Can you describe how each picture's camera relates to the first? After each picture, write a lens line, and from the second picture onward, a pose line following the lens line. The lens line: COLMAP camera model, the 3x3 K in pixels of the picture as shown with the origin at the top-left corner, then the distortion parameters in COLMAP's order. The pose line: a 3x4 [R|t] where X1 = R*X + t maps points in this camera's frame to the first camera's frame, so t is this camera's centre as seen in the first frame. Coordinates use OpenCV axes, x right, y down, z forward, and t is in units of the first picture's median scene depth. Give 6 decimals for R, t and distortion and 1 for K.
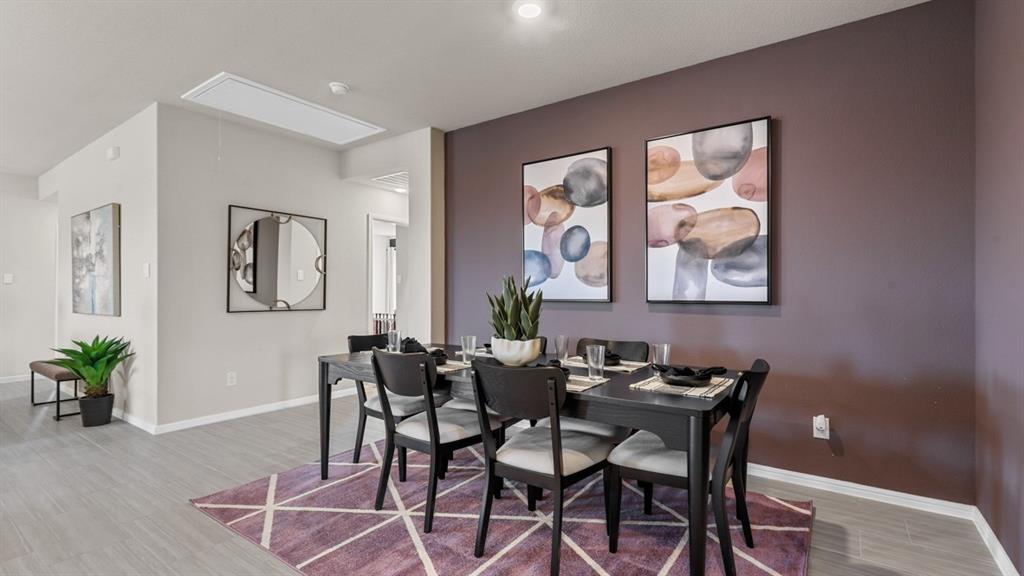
lens RADIAL K [[473.2, 0, 510.3], [0, 473.2, 292.4], [0, 0, 1]] dist [-0.001714, -0.000590]
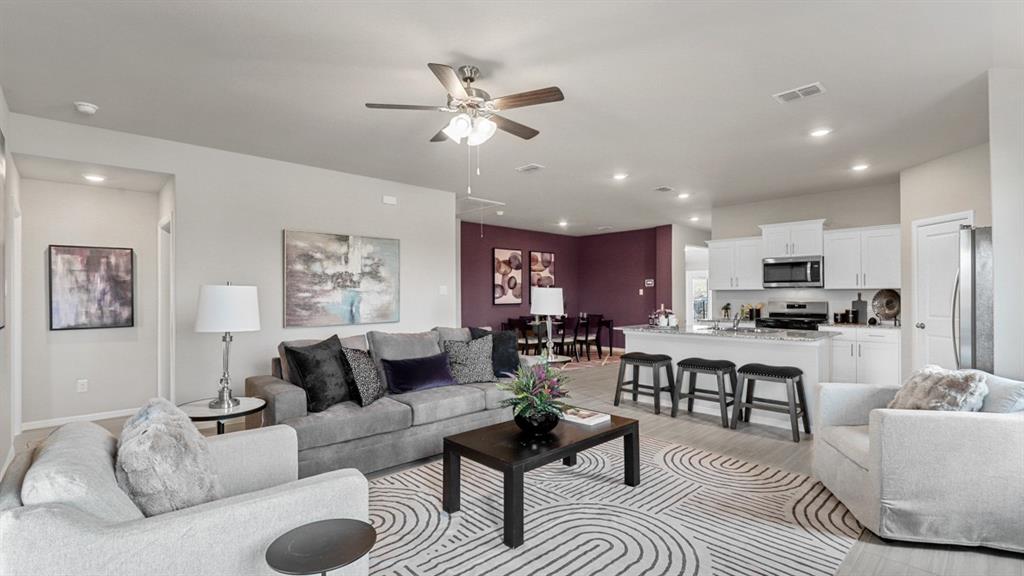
lens RADIAL K [[473.2, 0, 509.2], [0, 473.2, 293.1], [0, 0, 1]] dist [-0.001714, -0.000590]
pose [[0.206057, -0.003624, 0.978533, -2.945713], [-0.013197, 0.999892, 0.006482, -0.071364], [-0.978451, -0.014249, 0.205987, 0.532732]]
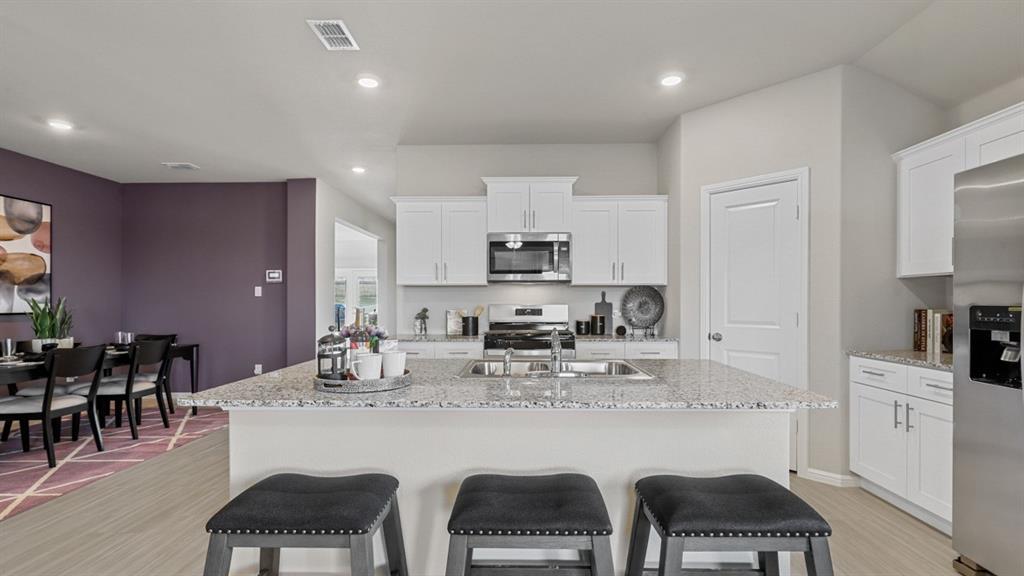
lens RADIAL K [[473.2, 0, 522.6], [0, 473.2, 304.0], [0, 0, 1]] dist [-0.001714, -0.000590]
pose [[-0.559305, -0.009256, 0.828910, -1.710497], [-0.017011, 0.999855, -0.000314, -0.036402], [-0.828787, -0.014276, -0.559382, 0.493431]]
